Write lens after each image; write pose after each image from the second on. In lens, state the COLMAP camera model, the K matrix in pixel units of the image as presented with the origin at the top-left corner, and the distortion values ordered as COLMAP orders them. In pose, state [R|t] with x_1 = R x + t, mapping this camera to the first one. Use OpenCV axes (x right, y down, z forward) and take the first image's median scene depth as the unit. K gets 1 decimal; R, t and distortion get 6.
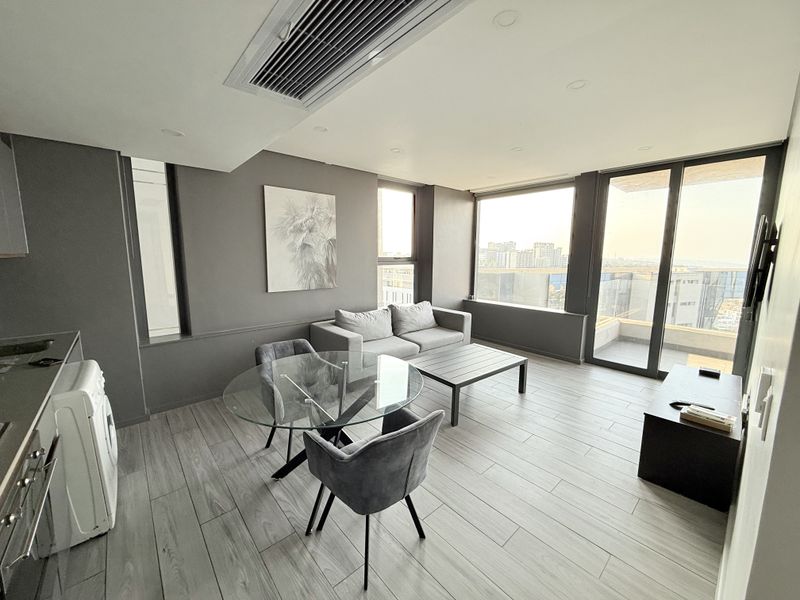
lens RADIAL K [[317.4, 0, 397.9], [0, 317.4, 300.5], [0, 0, 1]] dist [-0.001850, -0.000506]
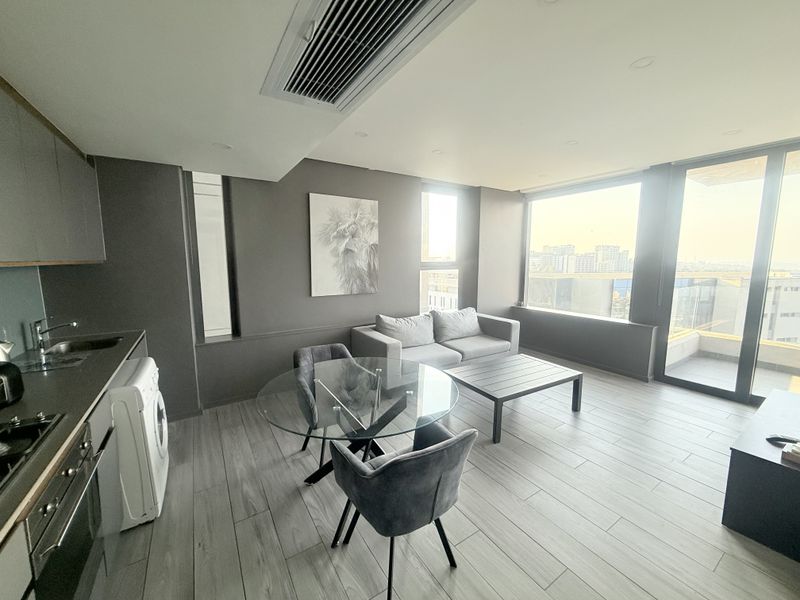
lens RADIAL K [[317.4, 0, 397.4], [0, 317.4, 300.3], [0, 0, 1]] dist [-0.001850, -0.000506]
pose [[0.988303, 0.012828, -0.151960, 0.022877], [-0.015185, 0.999782, -0.014363, -0.003076], [0.151742, 0.016503, 0.988282, 0.027661]]
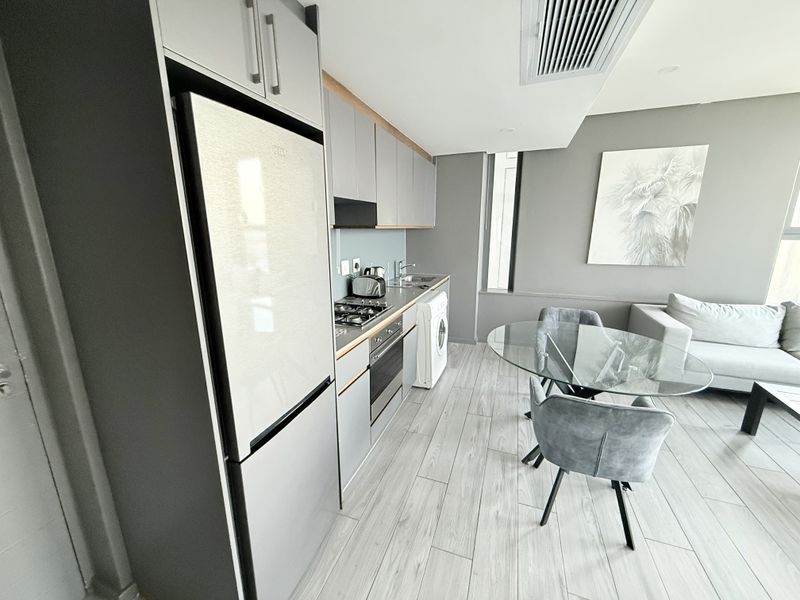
lens RADIAL K [[317.4, 0, 396.7], [0, 317.4, 299.1], [0, 0, 1]] dist [-0.001850, -0.000506]
pose [[0.473008, 0.183993, -0.861632, 0.195390], [-0.117154, 0.982402, 0.145469, 0.010244], [0.873235, 0.032136, 0.486239, -0.005980]]
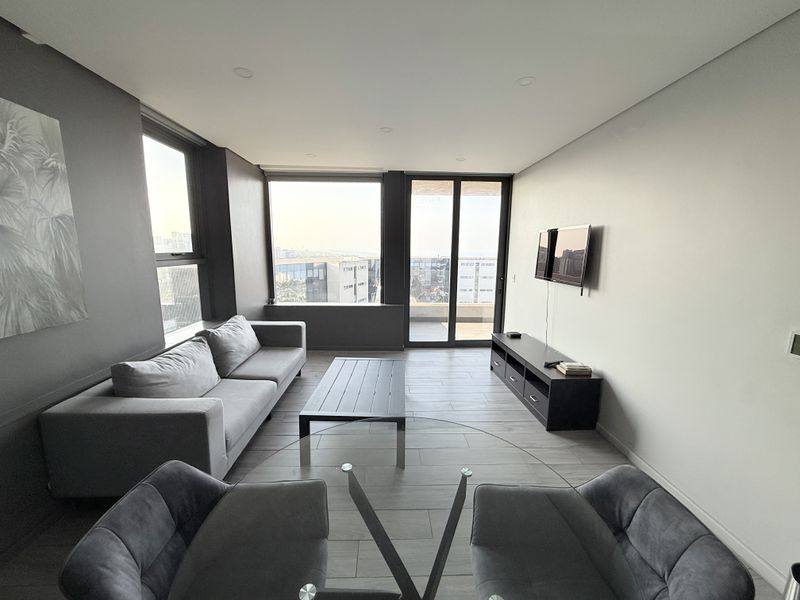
lens RADIAL K [[317.4, 0, 399.4], [0, 317.4, 299.4], [0, 0, 1]] dist [-0.001850, -0.000506]
pose [[0.633747, -0.122605, 0.763763, -0.309592], [0.106702, 0.991776, 0.070669, -0.063510], [-0.766146, 0.036709, 0.641617, 0.397321]]
